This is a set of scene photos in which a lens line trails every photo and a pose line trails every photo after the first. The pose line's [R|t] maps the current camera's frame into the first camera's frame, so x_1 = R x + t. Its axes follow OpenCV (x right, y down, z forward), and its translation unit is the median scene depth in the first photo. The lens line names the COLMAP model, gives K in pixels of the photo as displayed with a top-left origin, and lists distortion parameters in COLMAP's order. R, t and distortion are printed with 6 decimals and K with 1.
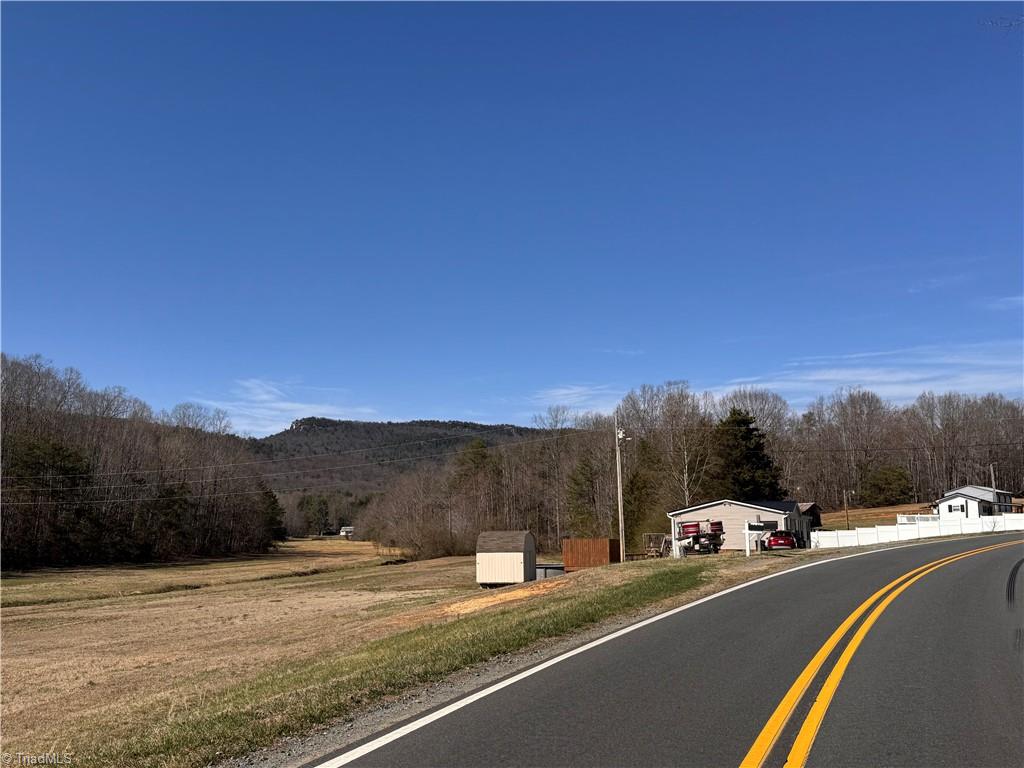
lens RADIAL K [[1021.2, 0, 509.3], [0, 1021.2, 385.0], [0, 0, 1]] dist [0.138017, -0.222828]
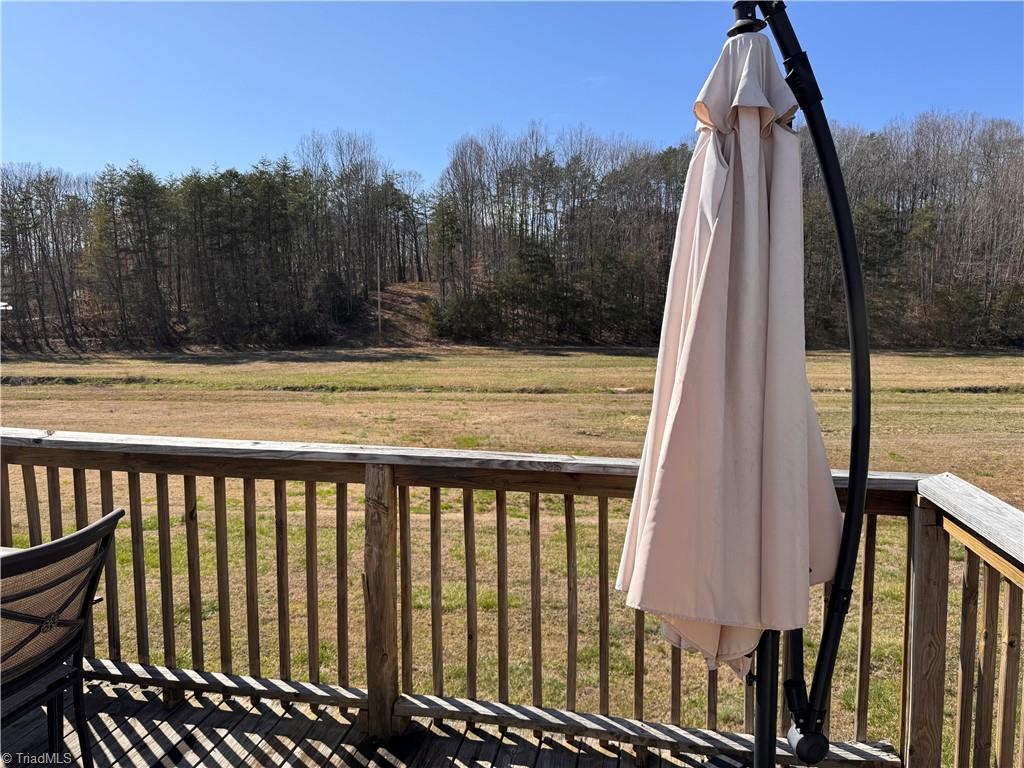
lens RADIAL K [[727.2, 0, 508.7], [0, 727.2, 380.0], [0, 0, 1]] dist [0.004445, -0.005959]
pose [[0.196657, 0.094097, -0.975947, 0.122879], [0.137728, 0.982864, 0.122516, 0.098654], [0.970751, -0.158509, 0.180327, 0.700470]]
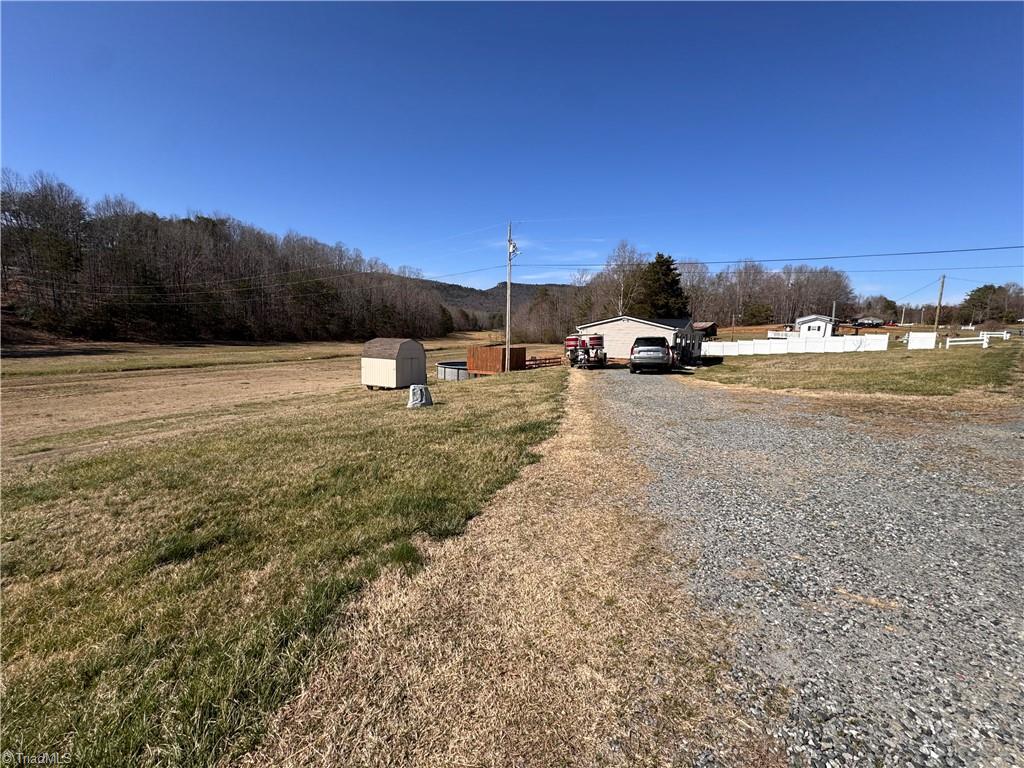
lens RADIAL K [[409.3, 0, 510.6], [0, 409.3, 382.8], [0, 0, 1]] dist [-0.001263, 0.000325]
pose [[0.982958, 0.058332, -0.174328, 0.103147], [-0.009570, 0.963272, 0.268358, 0.037230], [0.183579, -0.262117, 0.947414, 0.316519]]
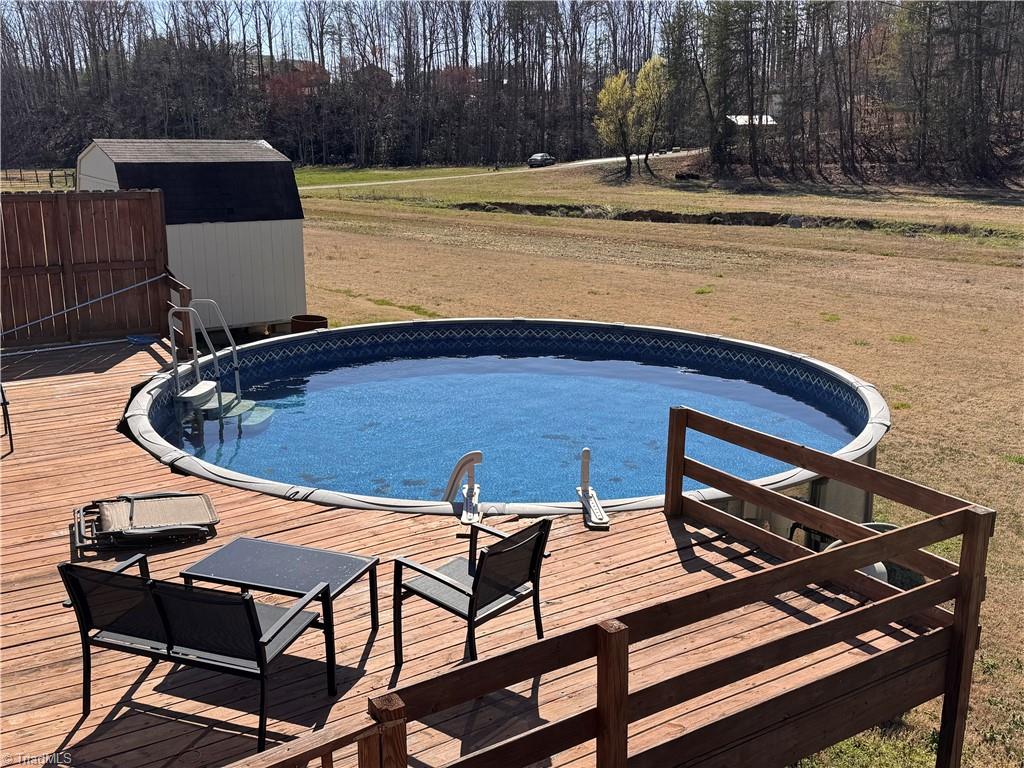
lens RADIAL K [[998.2, 0, 512.0], [0, 998.2, 384.0], [0, 0, 1]] dist [0.207838, -0.451325]
pose [[-0.578220, 0.204261, -0.789898, 0.092432], [0.122277, 0.978915, 0.163630, 0.092647], [0.806666, -0.001972, -0.591005, 0.657291]]
